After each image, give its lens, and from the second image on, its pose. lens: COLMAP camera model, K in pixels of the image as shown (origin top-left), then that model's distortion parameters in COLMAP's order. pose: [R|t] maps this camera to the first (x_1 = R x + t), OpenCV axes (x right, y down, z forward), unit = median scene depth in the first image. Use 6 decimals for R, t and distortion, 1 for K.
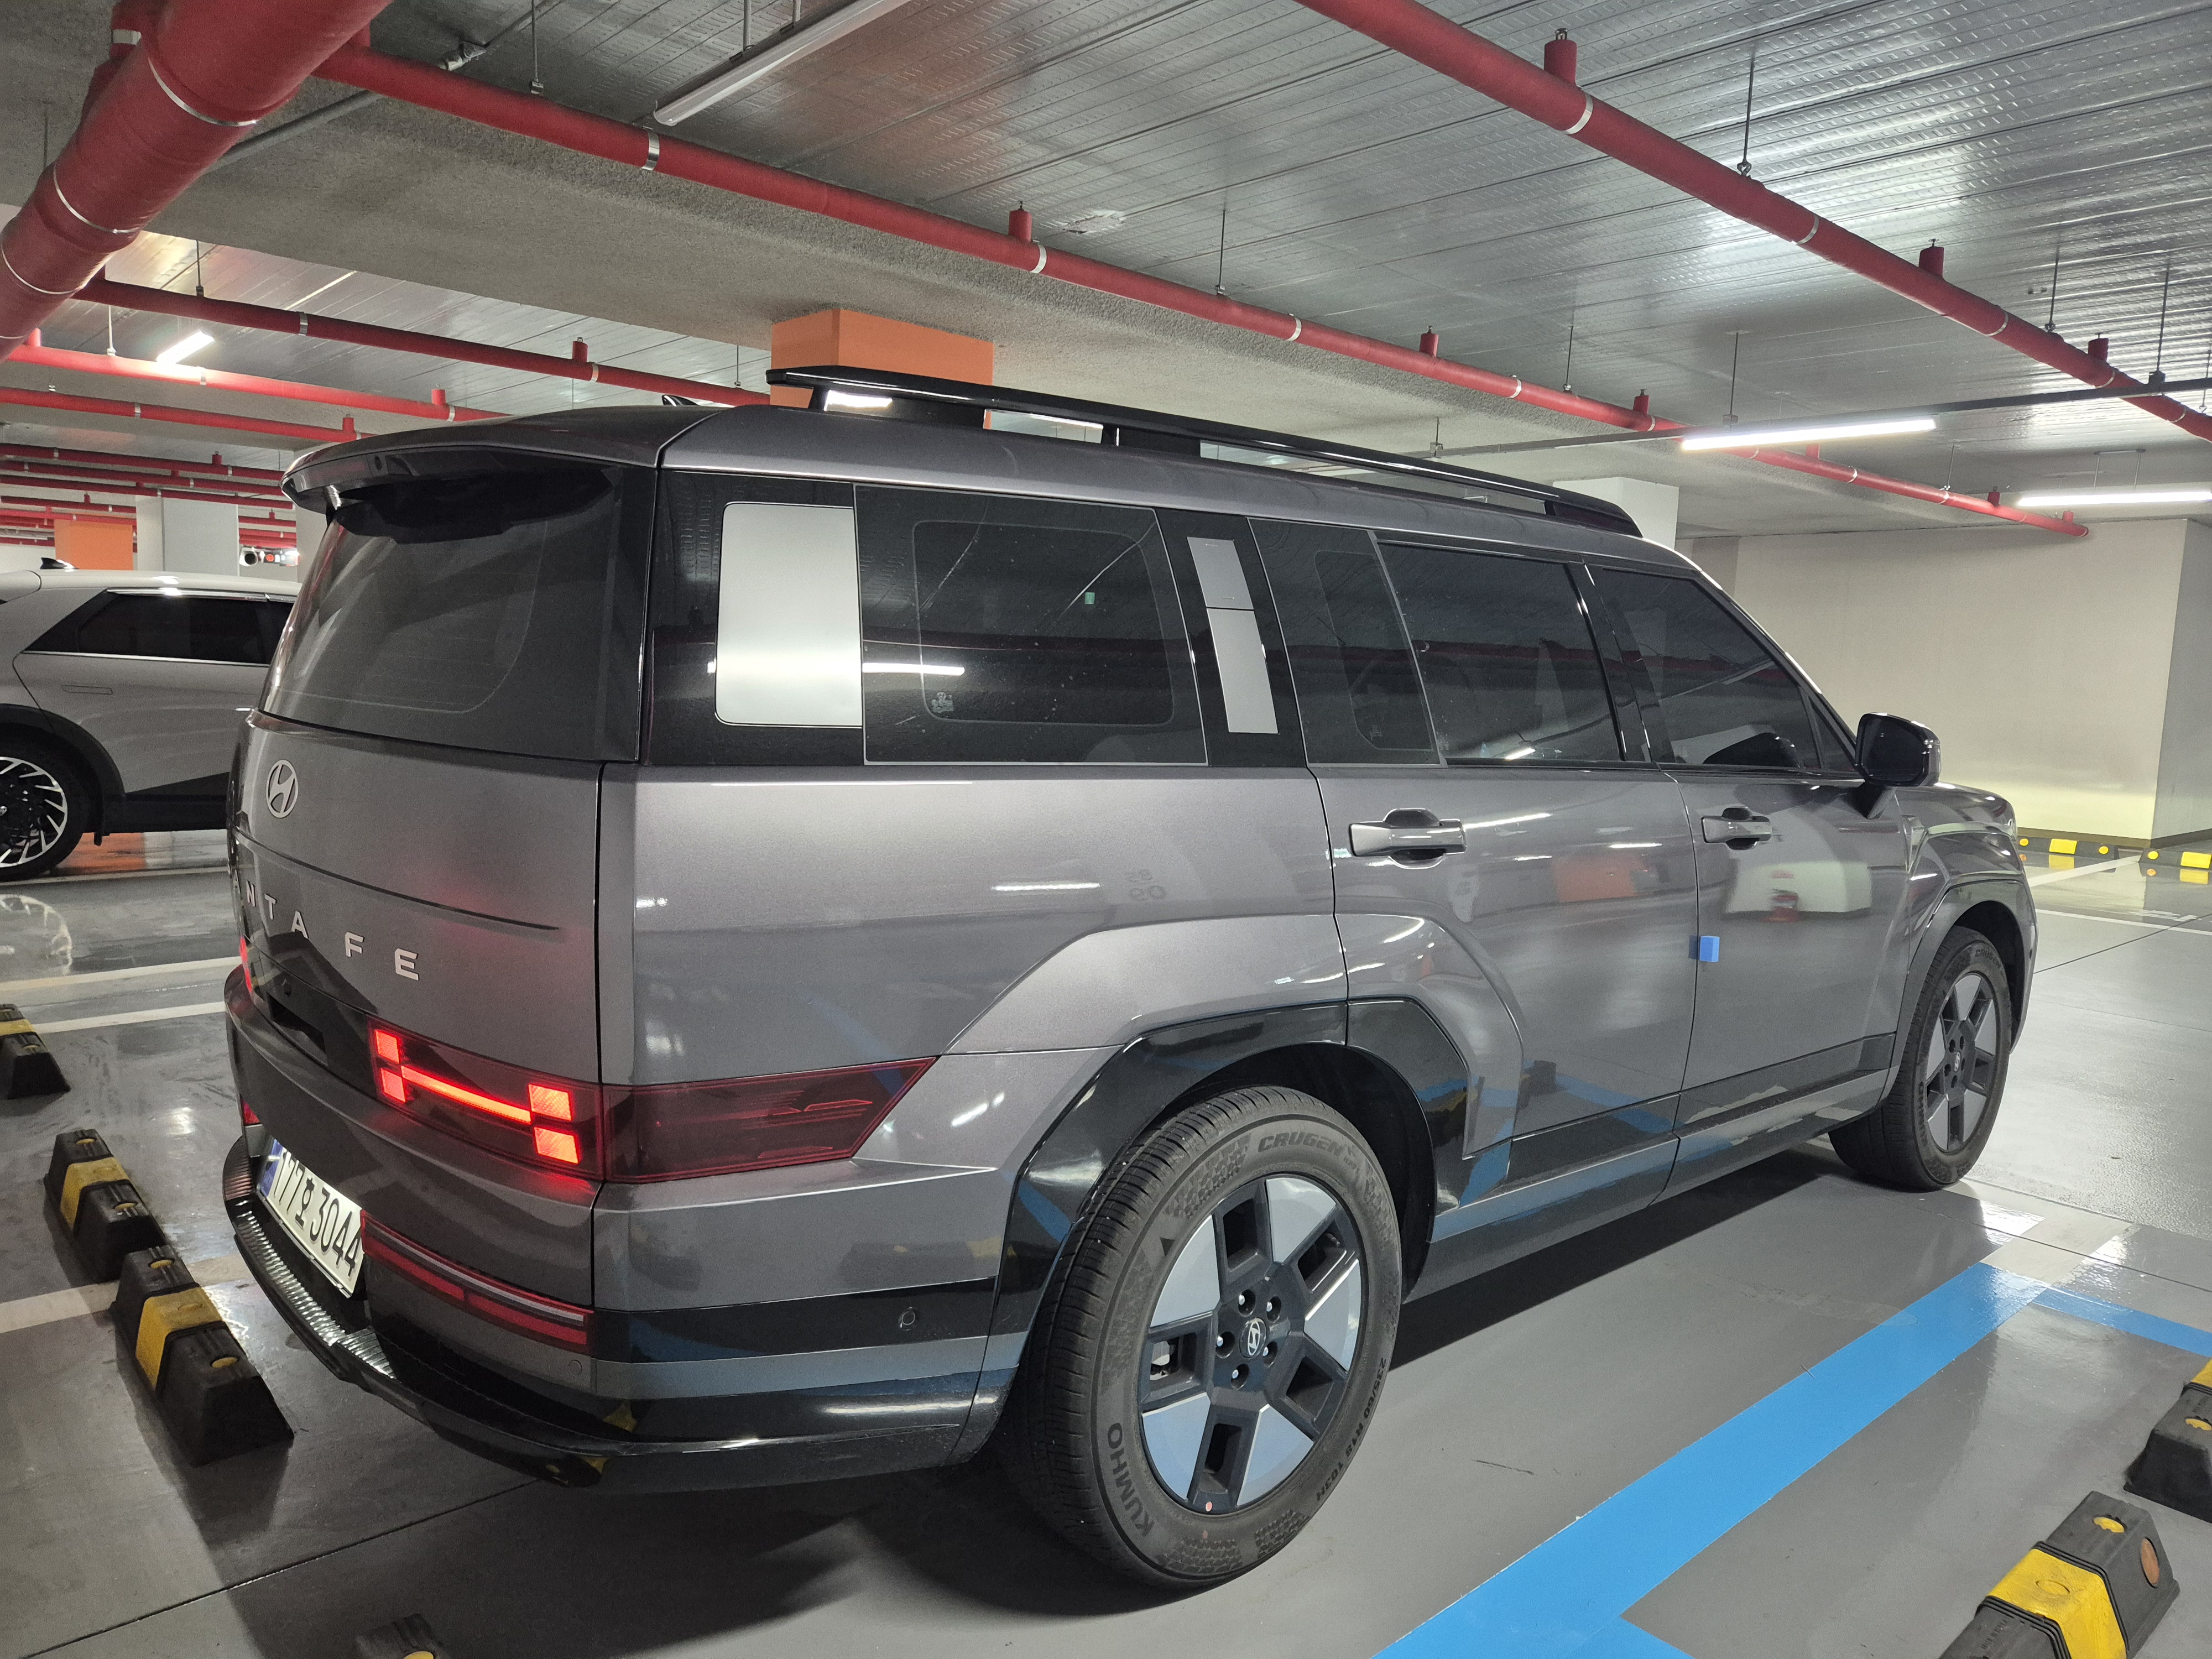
lens RADIAL K [[1523.8, 0, 1108.5], [0, 1523.8, 815.7], [0, 0, 1]] dist [0.033320, -0.005291]
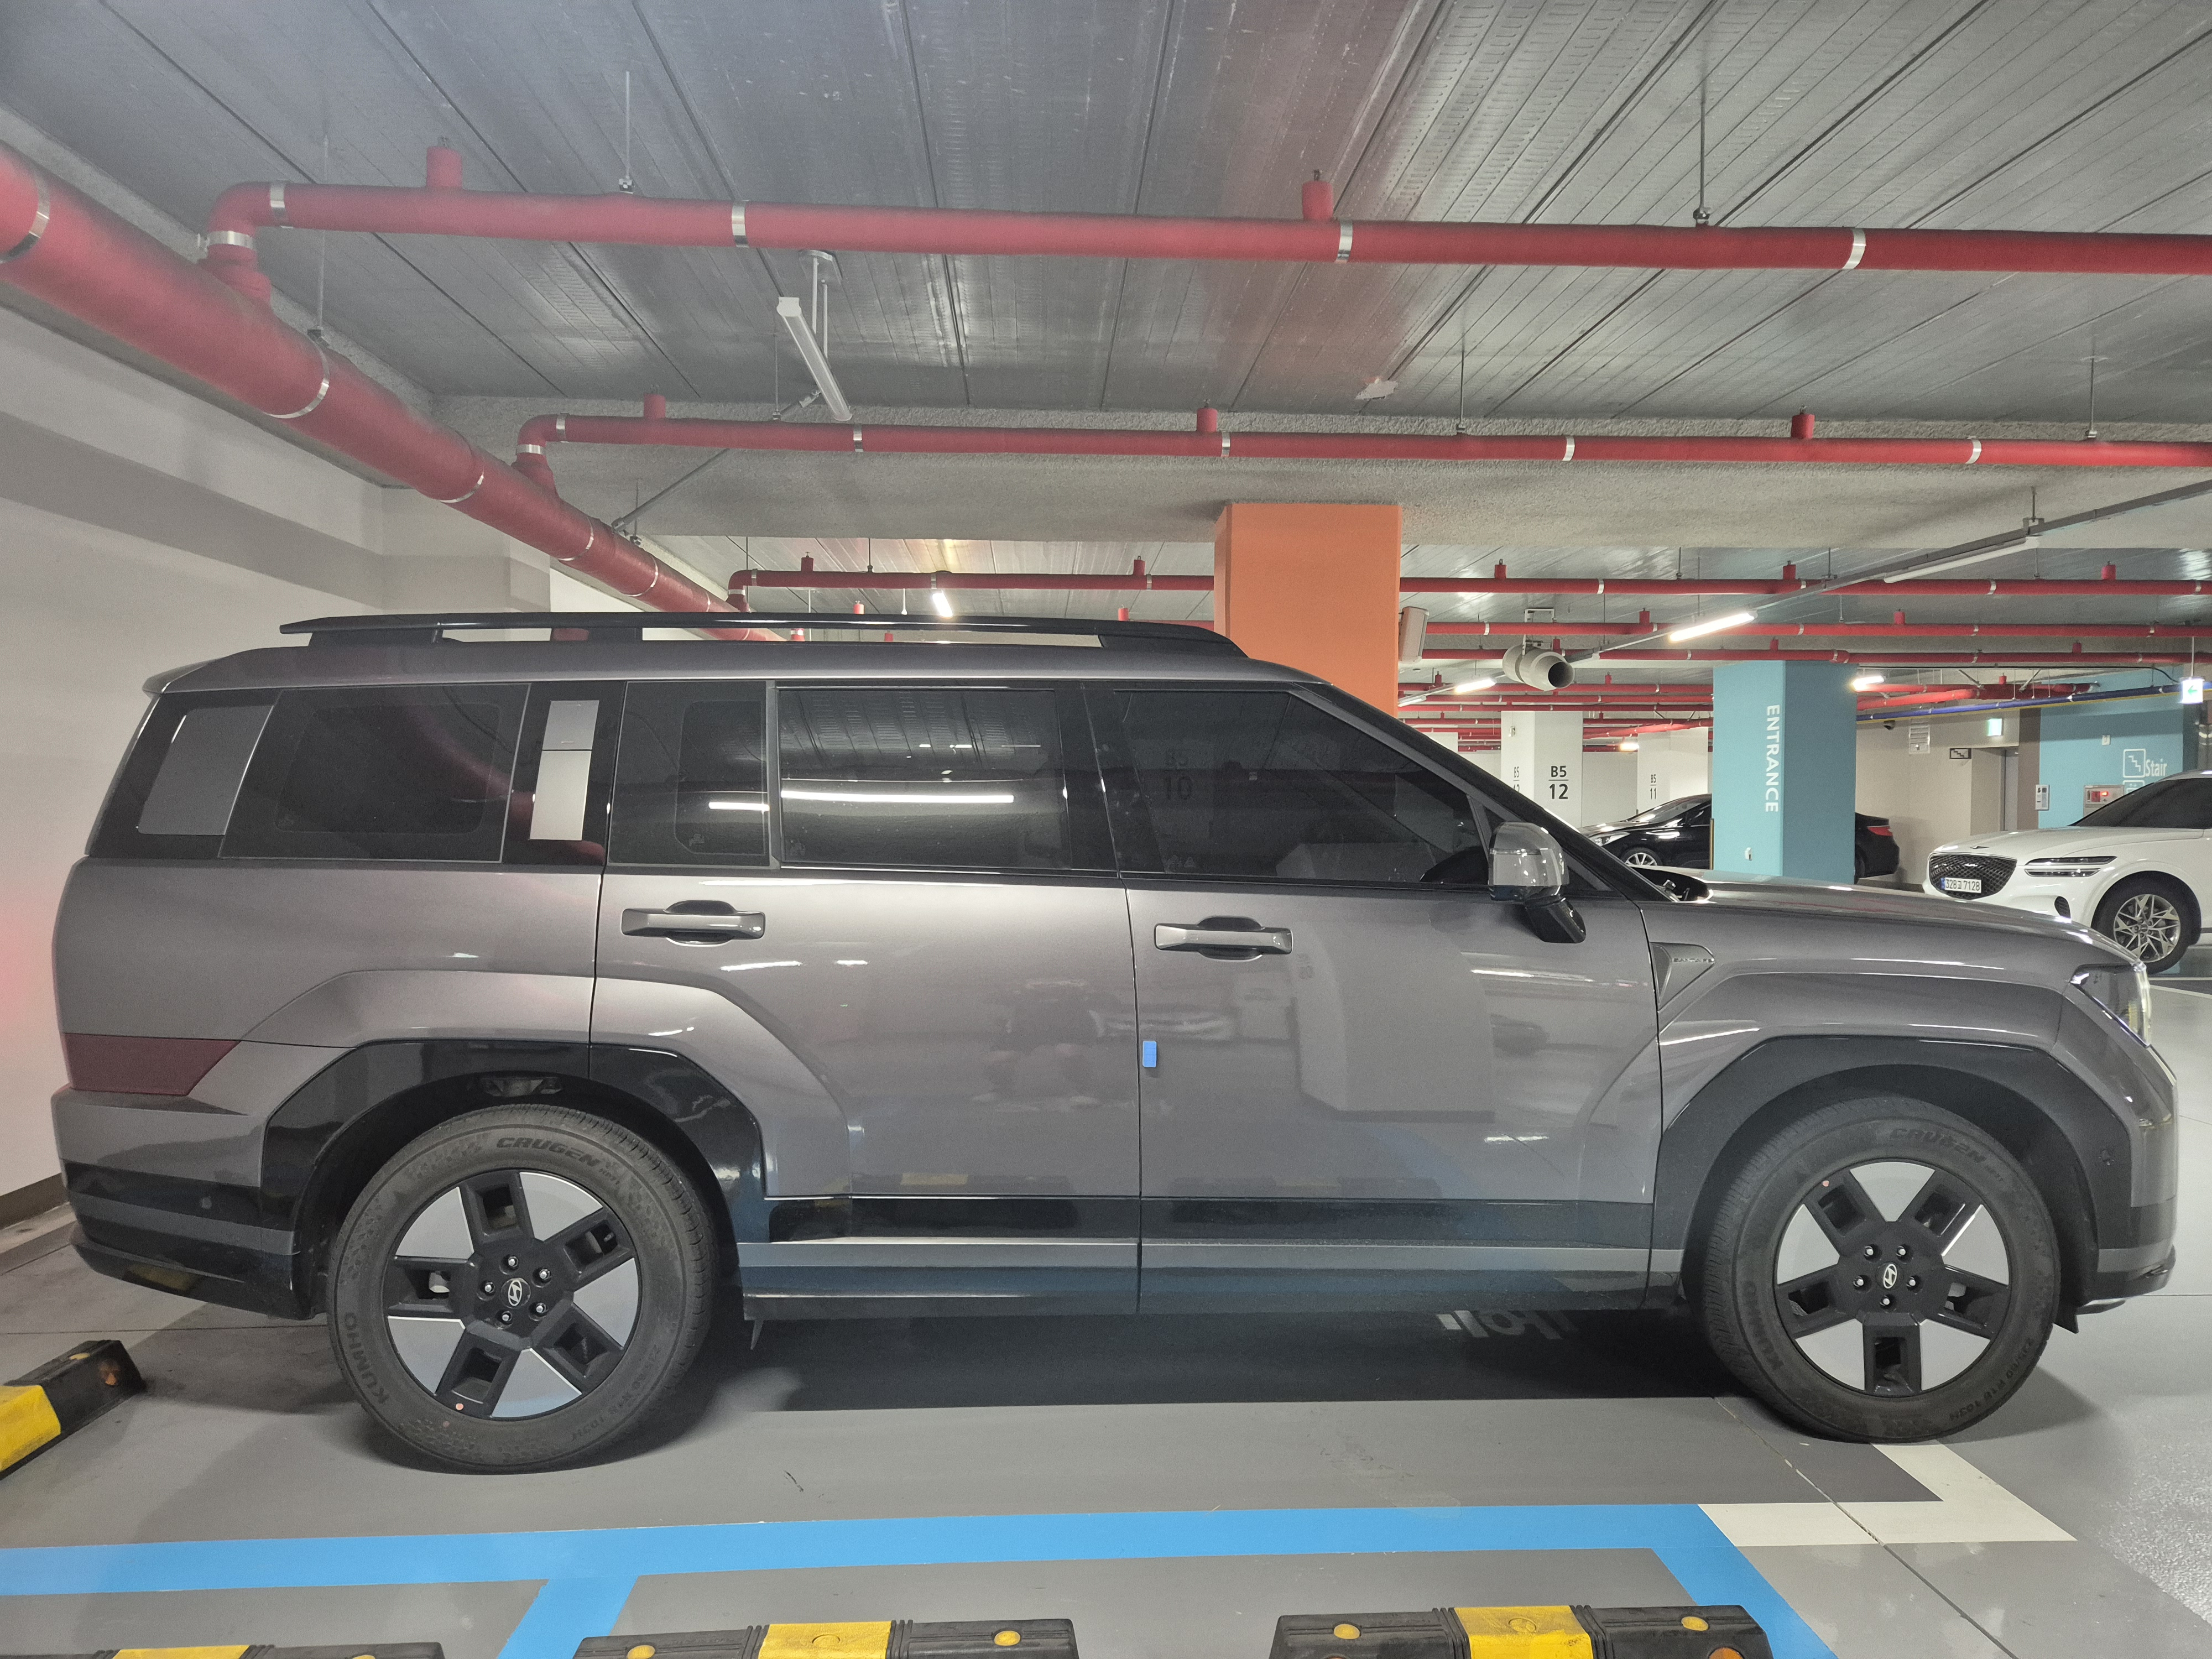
lens RADIAL K [[1523.8, 0, 1111.1], [0, 1523.8, 843.8], [0, 0, 1]] dist [0.033320, -0.005291]
pose [[0.767103, -0.024285, -0.641064, 1.318620], [-0.034741, 0.996244, -0.079312, 0.038242], [0.640583, 0.083112, 0.763378, 0.269692]]
